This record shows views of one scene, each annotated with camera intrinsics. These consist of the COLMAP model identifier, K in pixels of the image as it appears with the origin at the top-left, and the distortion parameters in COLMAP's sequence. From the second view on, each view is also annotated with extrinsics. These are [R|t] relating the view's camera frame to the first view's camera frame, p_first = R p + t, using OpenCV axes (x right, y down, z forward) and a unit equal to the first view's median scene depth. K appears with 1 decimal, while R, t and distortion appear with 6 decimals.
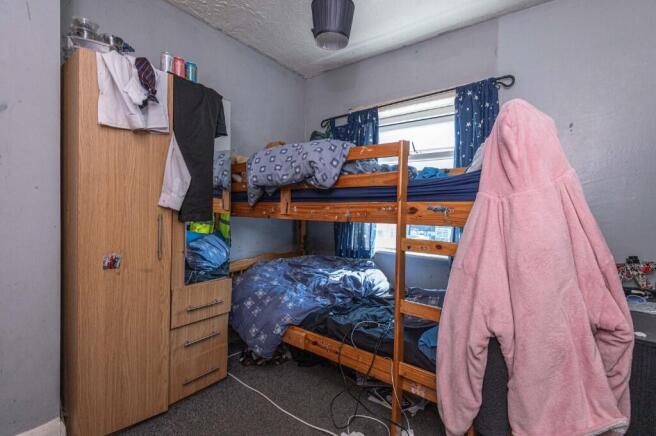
lens RADIAL K [[301.8, 0, 329.9], [0, 301.8, 216.9], [0, 0, 1]] dist [0.003602, -0.000978]
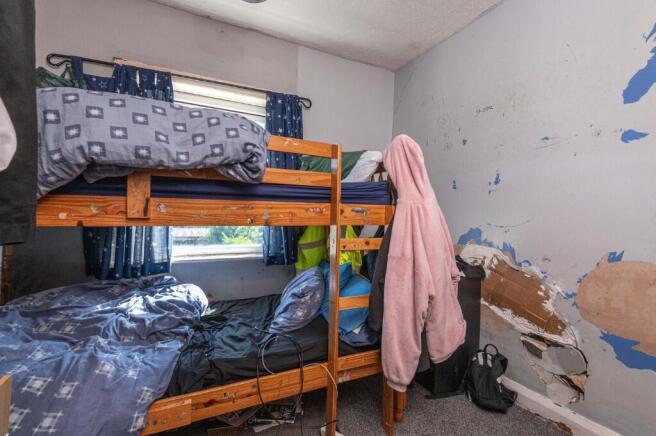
lens RADIAL K [[301.8, 0, 329.7], [0, 301.8, 216.6], [0, 0, 1]] dist [0.003602, -0.000978]
pose [[0.430182, -0.023192, 0.902444, -0.475019], [0.010159, 0.999731, 0.020849, -0.018239], [-0.902685, 0.000199, 0.430302, 0.393825]]
